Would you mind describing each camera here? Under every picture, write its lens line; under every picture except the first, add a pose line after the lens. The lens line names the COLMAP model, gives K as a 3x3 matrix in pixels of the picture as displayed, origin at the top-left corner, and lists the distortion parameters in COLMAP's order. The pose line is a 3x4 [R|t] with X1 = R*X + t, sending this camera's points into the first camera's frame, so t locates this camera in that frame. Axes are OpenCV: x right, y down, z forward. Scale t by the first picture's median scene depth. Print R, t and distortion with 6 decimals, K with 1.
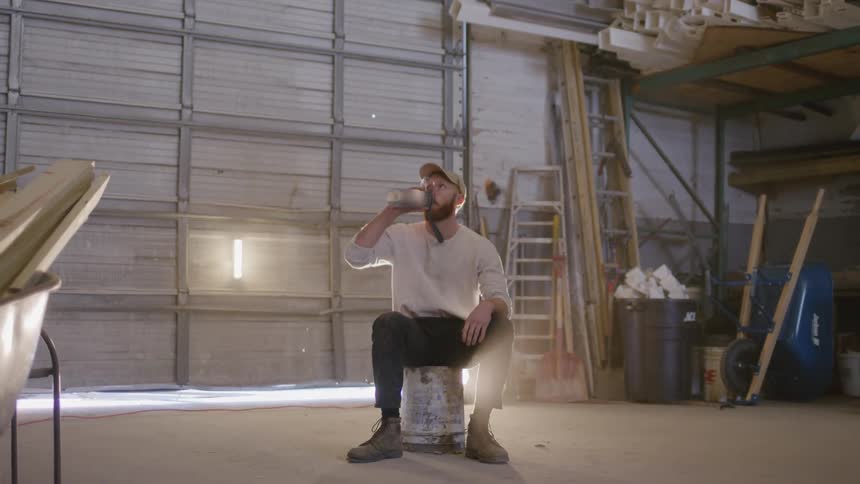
lens RADIAL K [[1190.2, 0, 430.0], [0, 1190.2, 242.0], [0, 0, 1]] dist [-0.069129, 0.018910]
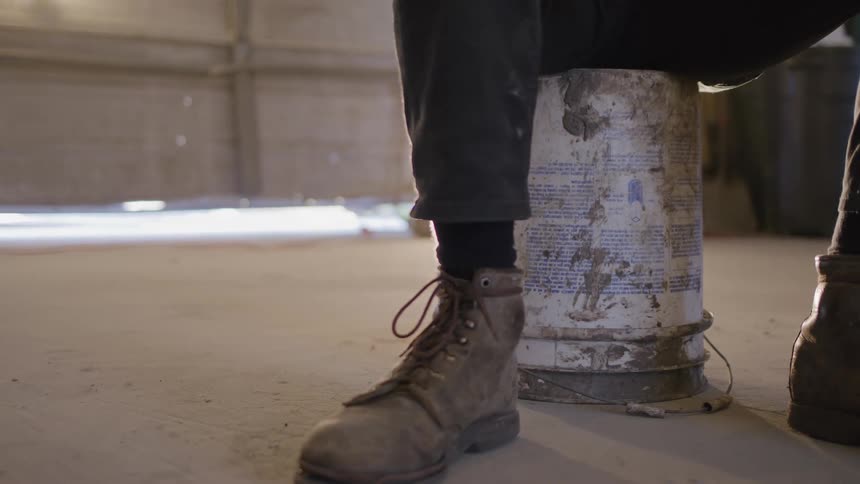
lens RADIAL K [[1190.2, 0, 430.0], [0, 1190.2, 242.0], [0, 0, 1]] dist [-0.069129, 0.018910]
pose [[0.997210, 0.004295, 0.074522, -0.055639], [-0.013706, 0.991906, 0.126236, 0.109820], [-0.073377, -0.126905, 0.989197, 0.747344]]
